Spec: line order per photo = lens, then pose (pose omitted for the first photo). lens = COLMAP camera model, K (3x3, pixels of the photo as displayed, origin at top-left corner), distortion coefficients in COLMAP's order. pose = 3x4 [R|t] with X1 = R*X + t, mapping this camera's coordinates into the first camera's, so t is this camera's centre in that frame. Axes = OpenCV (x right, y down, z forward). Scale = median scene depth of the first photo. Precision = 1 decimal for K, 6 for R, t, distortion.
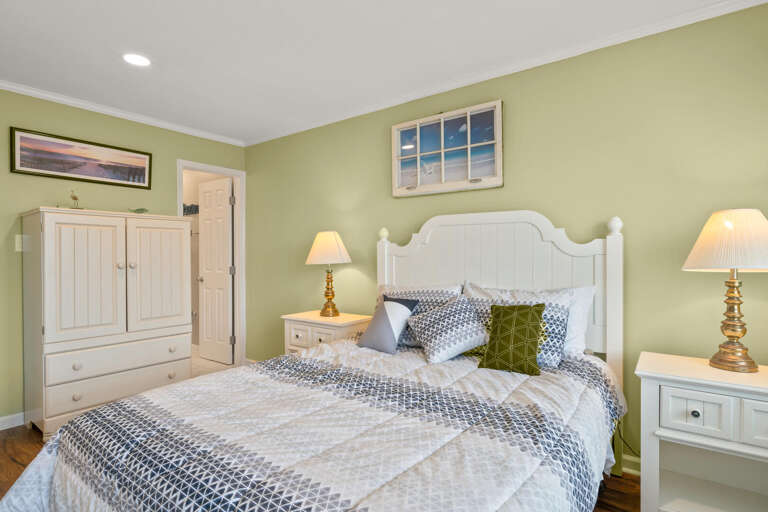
lens RADIAL K [[404.2, 0, 384.0], [0, 404.2, 256.0], [0, 0, 1]] dist [0.003915, 0.000617]
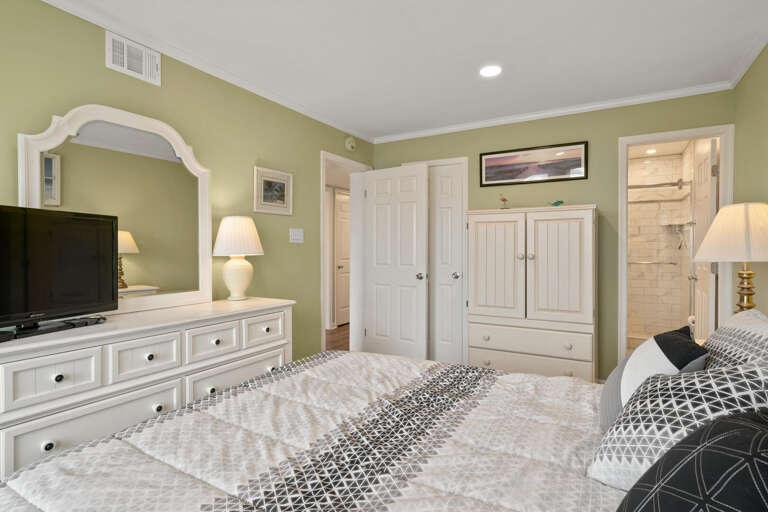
lens RADIAL K [[404.2, 0, 384.0], [0, 404.2, 256.0], [0, 0, 1]] dist [0.003915, 0.000617]
pose [[0.139637, 0.019510, -0.990010, 0.378194], [0.000814, 0.999803, 0.019818, -0.000598], [0.990202, -0.003573, 0.139594, 0.472995]]
